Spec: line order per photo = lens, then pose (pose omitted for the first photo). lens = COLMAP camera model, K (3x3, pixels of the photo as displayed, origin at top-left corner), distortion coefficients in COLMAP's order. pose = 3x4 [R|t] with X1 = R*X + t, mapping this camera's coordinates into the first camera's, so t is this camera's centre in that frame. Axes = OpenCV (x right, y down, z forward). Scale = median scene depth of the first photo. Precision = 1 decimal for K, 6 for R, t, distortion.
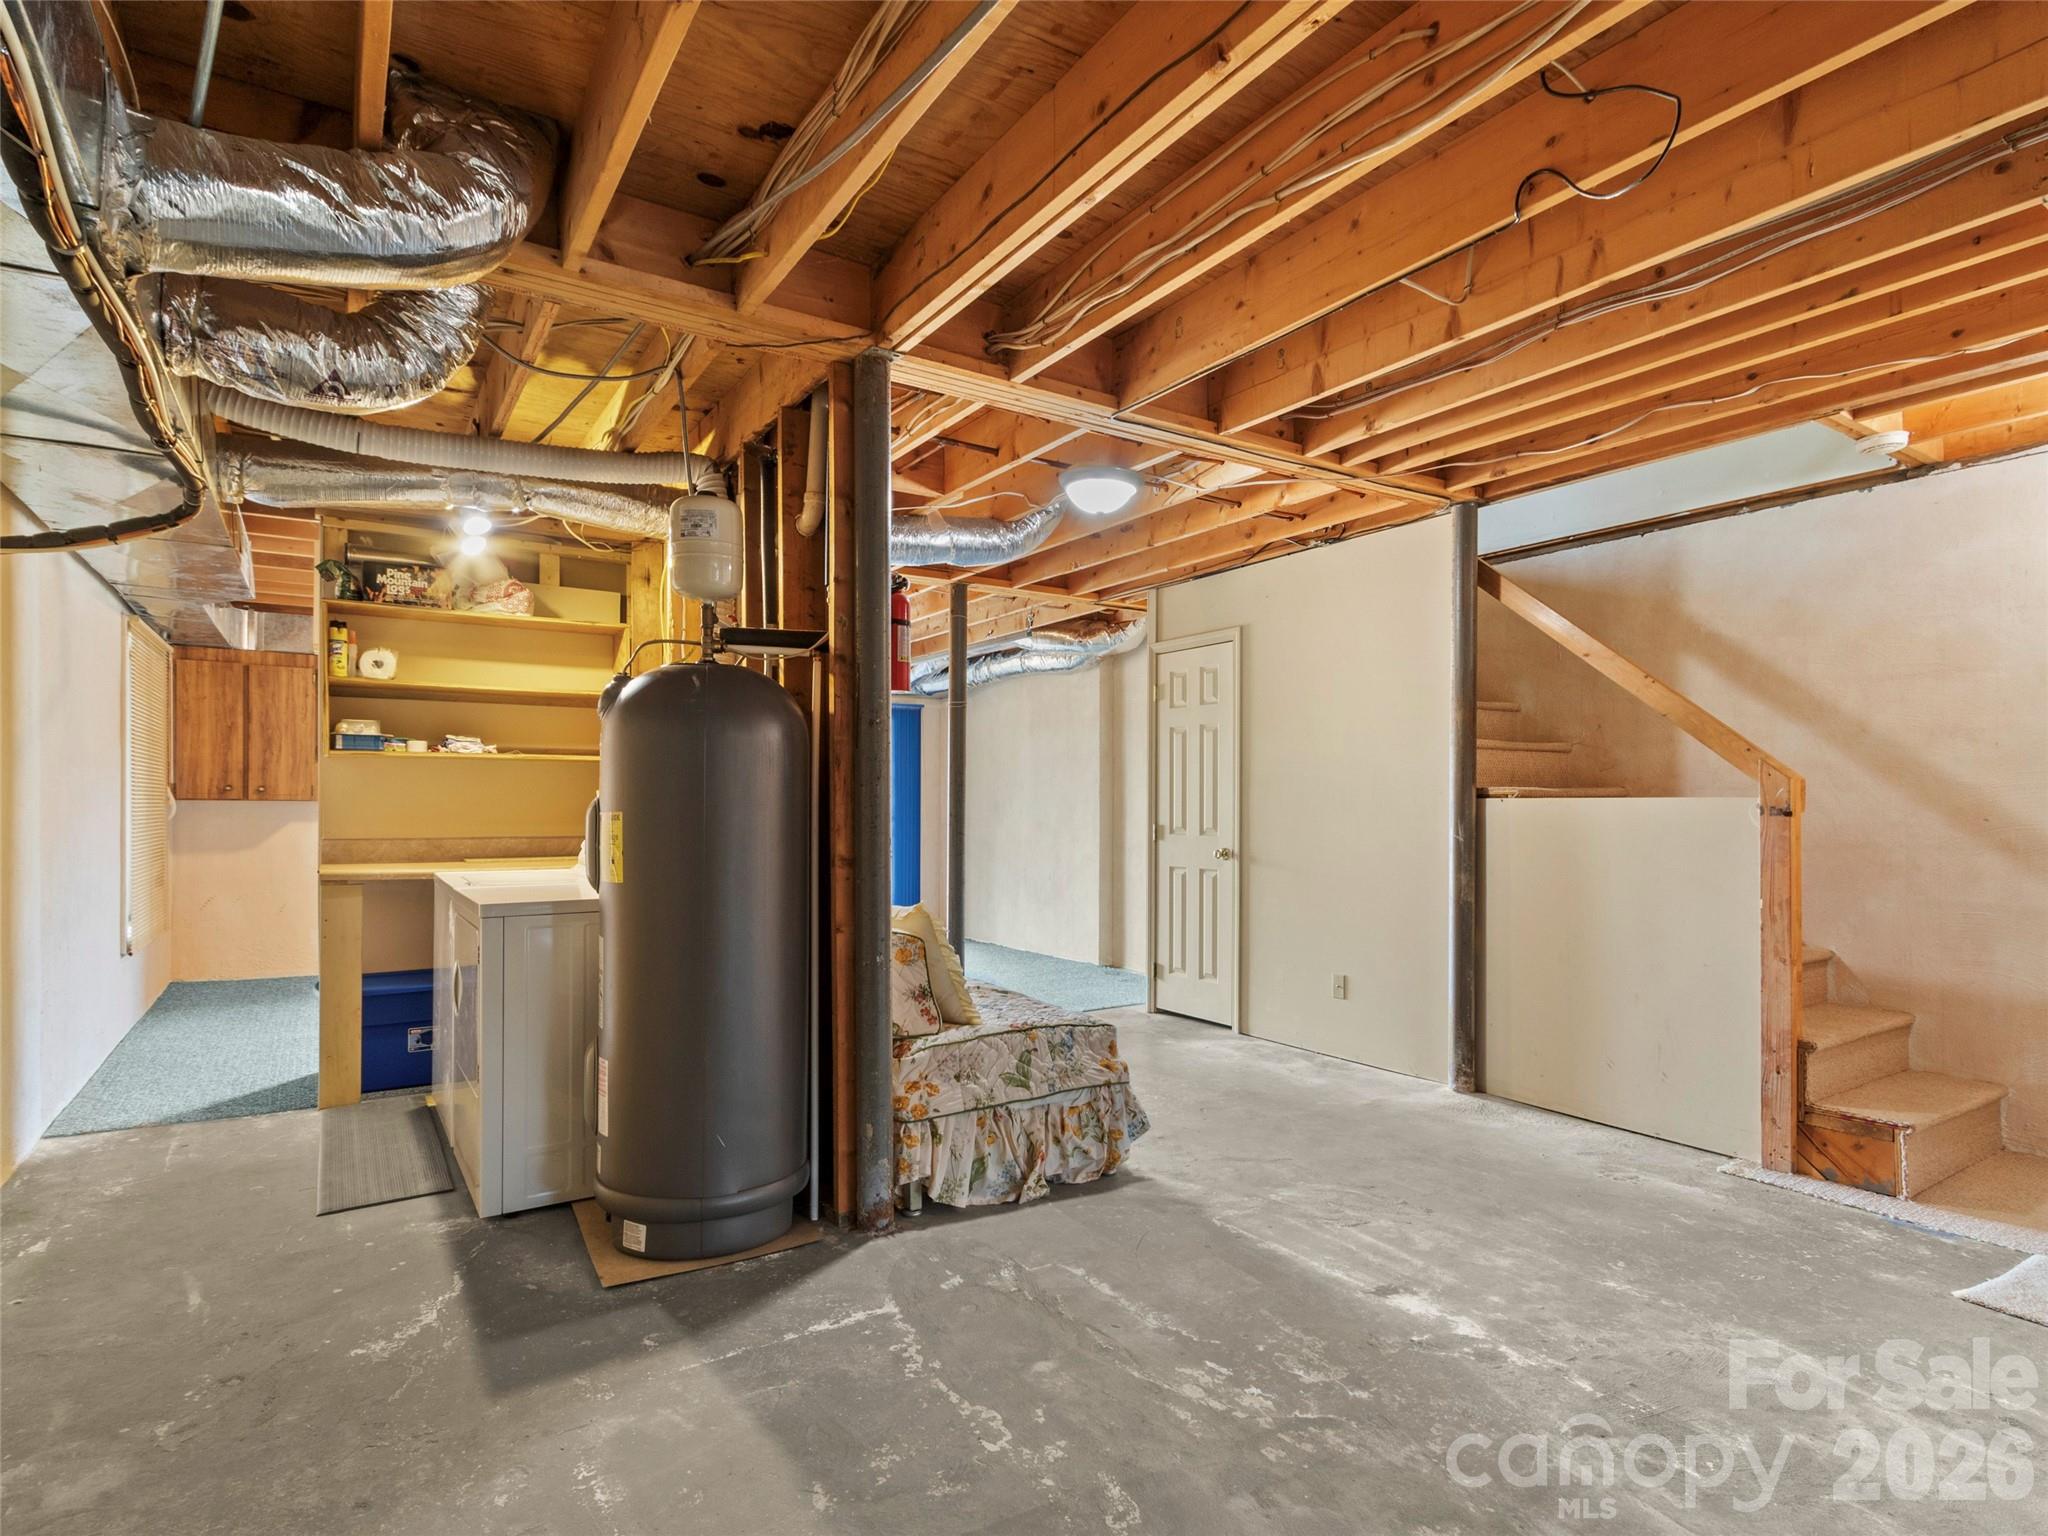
lens RADIAL K [[1074.6, 0, 1014.4], [0, 1074.6, 790.6], [0, 0, 1]] dist [0.000544, 0.000400]
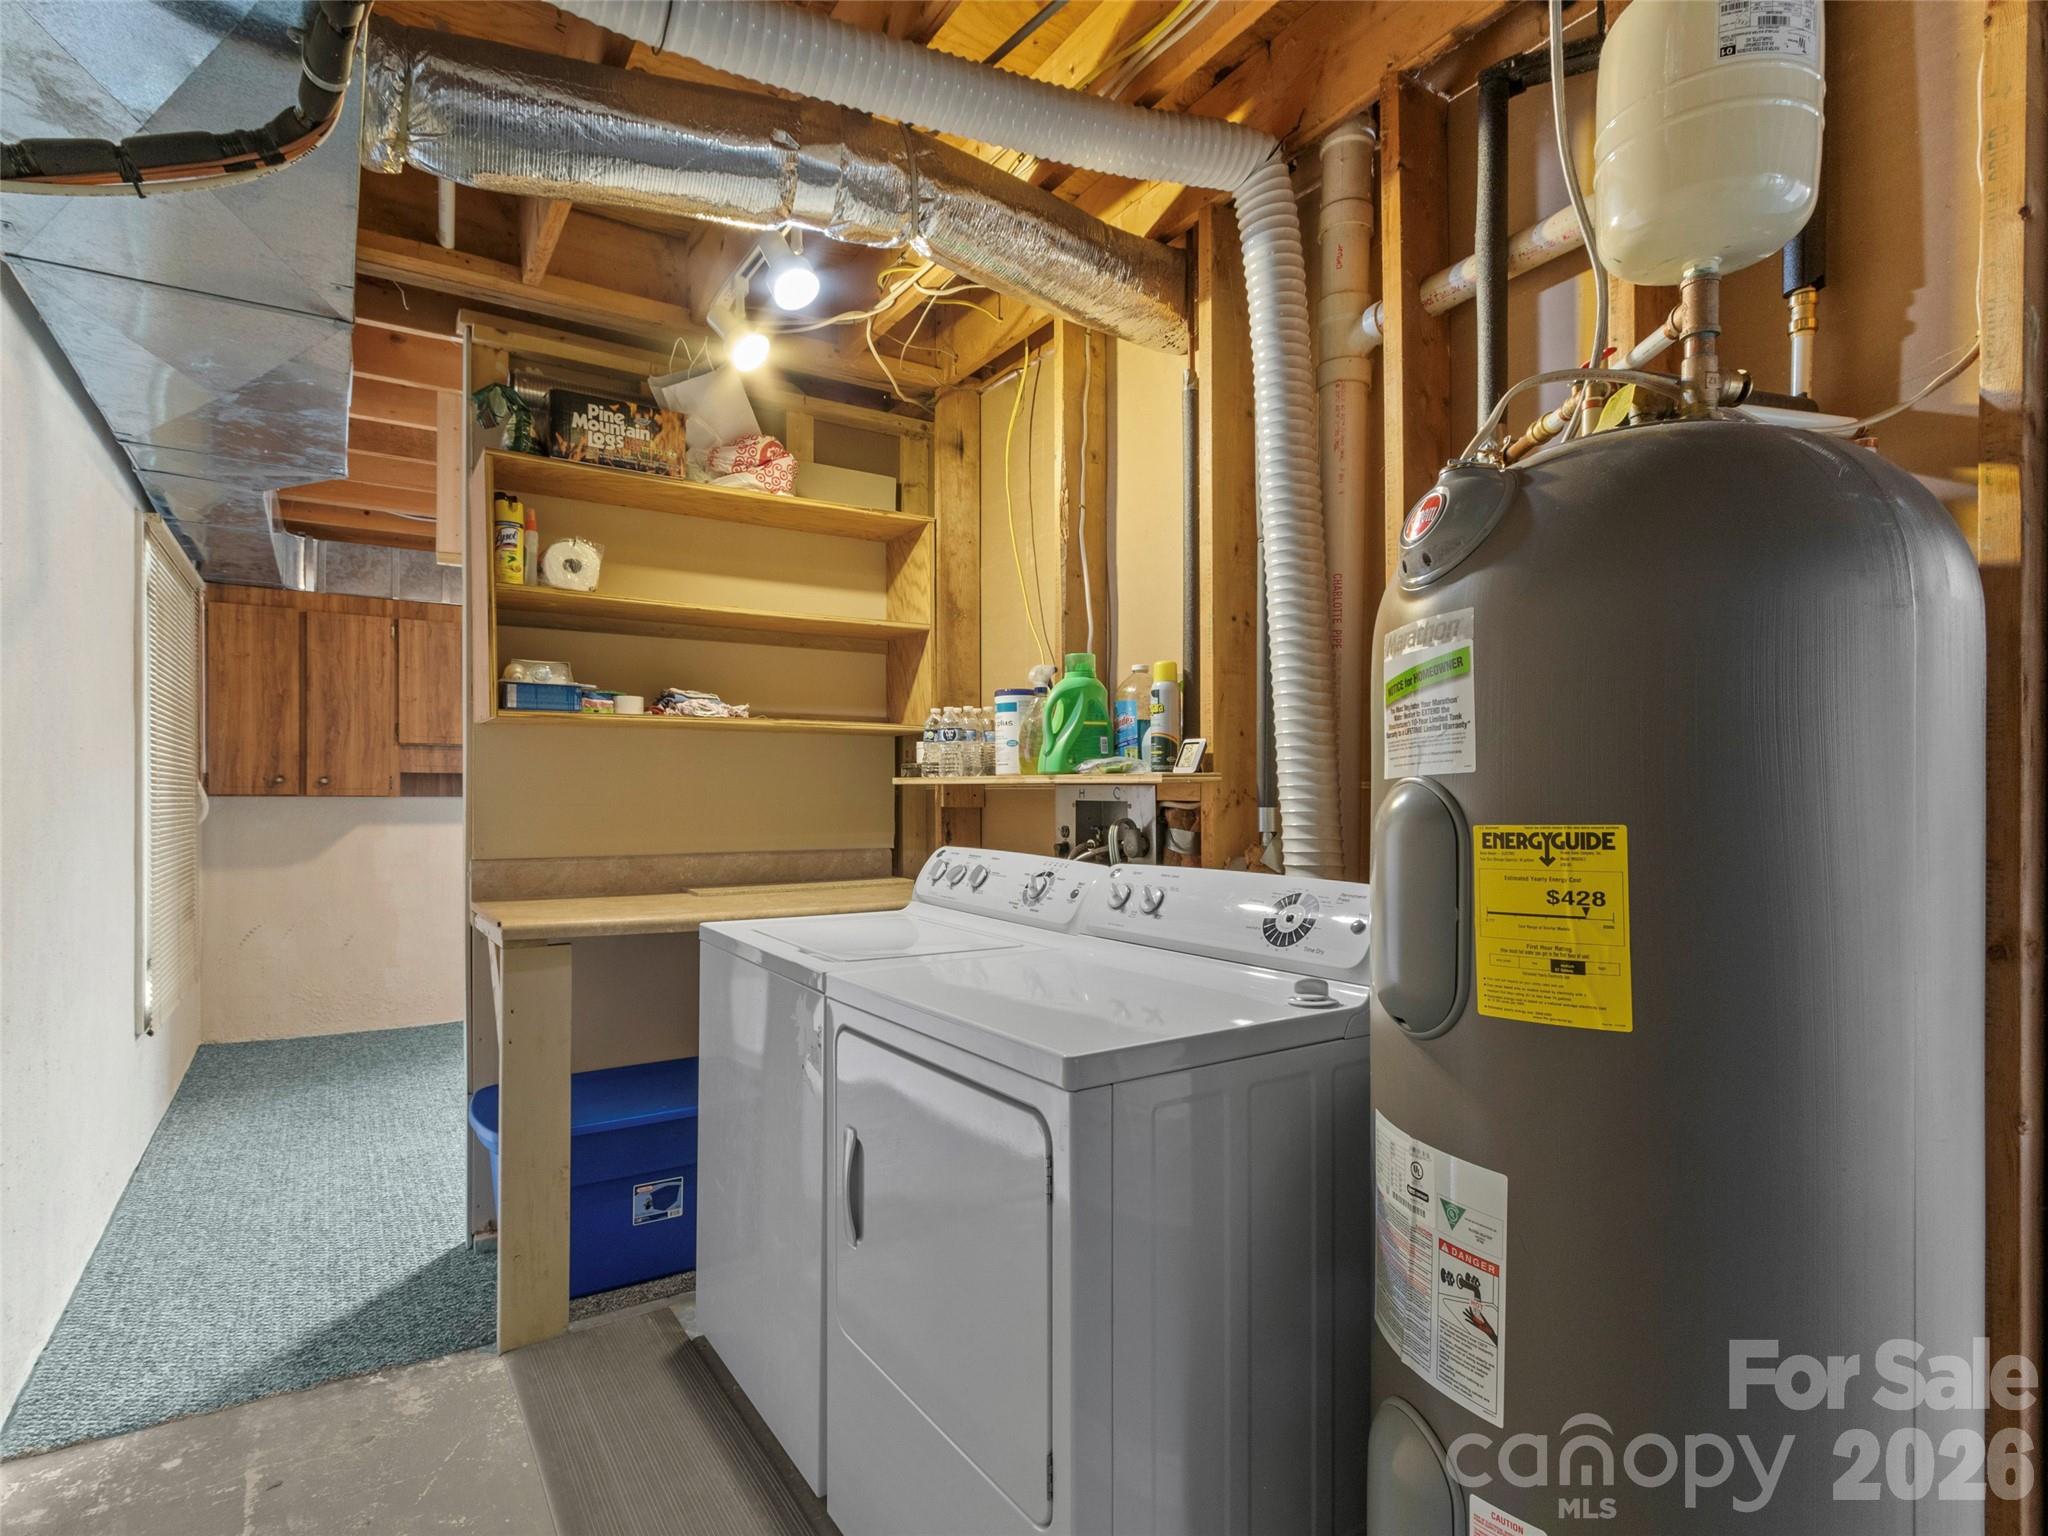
lens RADIAL K [[1067.9, 0, 1020.4], [0, 1067.9, 780.9], [0, 0, 1]] dist [0.001752, -0.000861]
pose [[0.999981, -0.004548, 0.004263, -0.325808], [0.004557, 0.999987, -0.002176, 0.003380], [-0.004254, 0.002195, 0.999989, 0.383560]]
